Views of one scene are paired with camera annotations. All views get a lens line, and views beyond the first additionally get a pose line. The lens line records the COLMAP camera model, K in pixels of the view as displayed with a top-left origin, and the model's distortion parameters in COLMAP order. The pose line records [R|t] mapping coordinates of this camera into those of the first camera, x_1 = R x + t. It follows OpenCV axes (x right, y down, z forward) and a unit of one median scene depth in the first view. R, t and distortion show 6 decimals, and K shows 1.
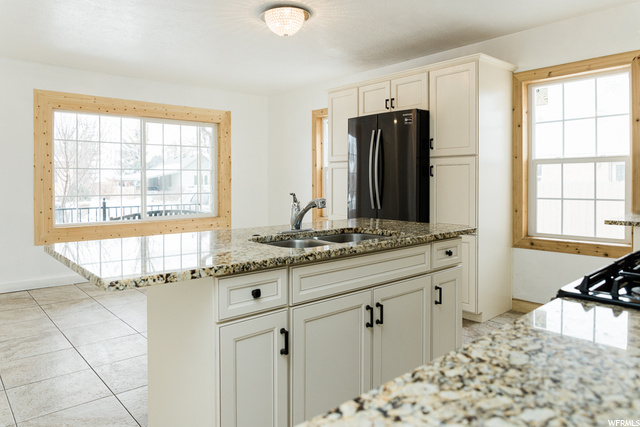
lens RADIAL K [[435.5, 0, 332.7], [0, 435.5, 194.3], [0, 0, 1]] dist [0.002816, 0.000706]
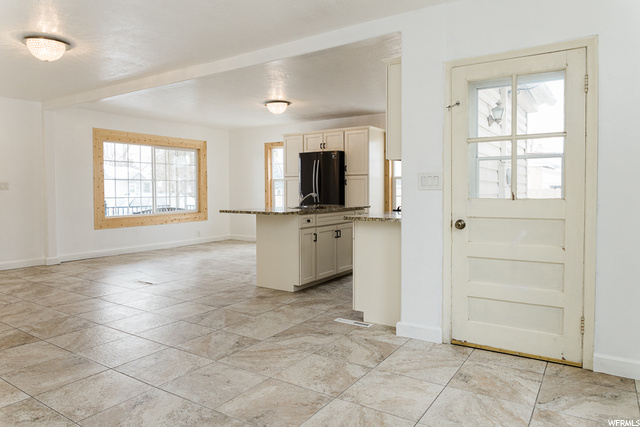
lens RADIAL K [[435.5, 0, 317.5], [0, 435.5, 207.7], [0, 0, 1]] dist [0.002816, 0.000706]
pose [[0.973192, -0.009419, 0.229800, -0.293491], [0.007452, 0.999928, 0.009426, 0.034583], [-0.229872, -0.007461, 0.973192, -0.739981]]
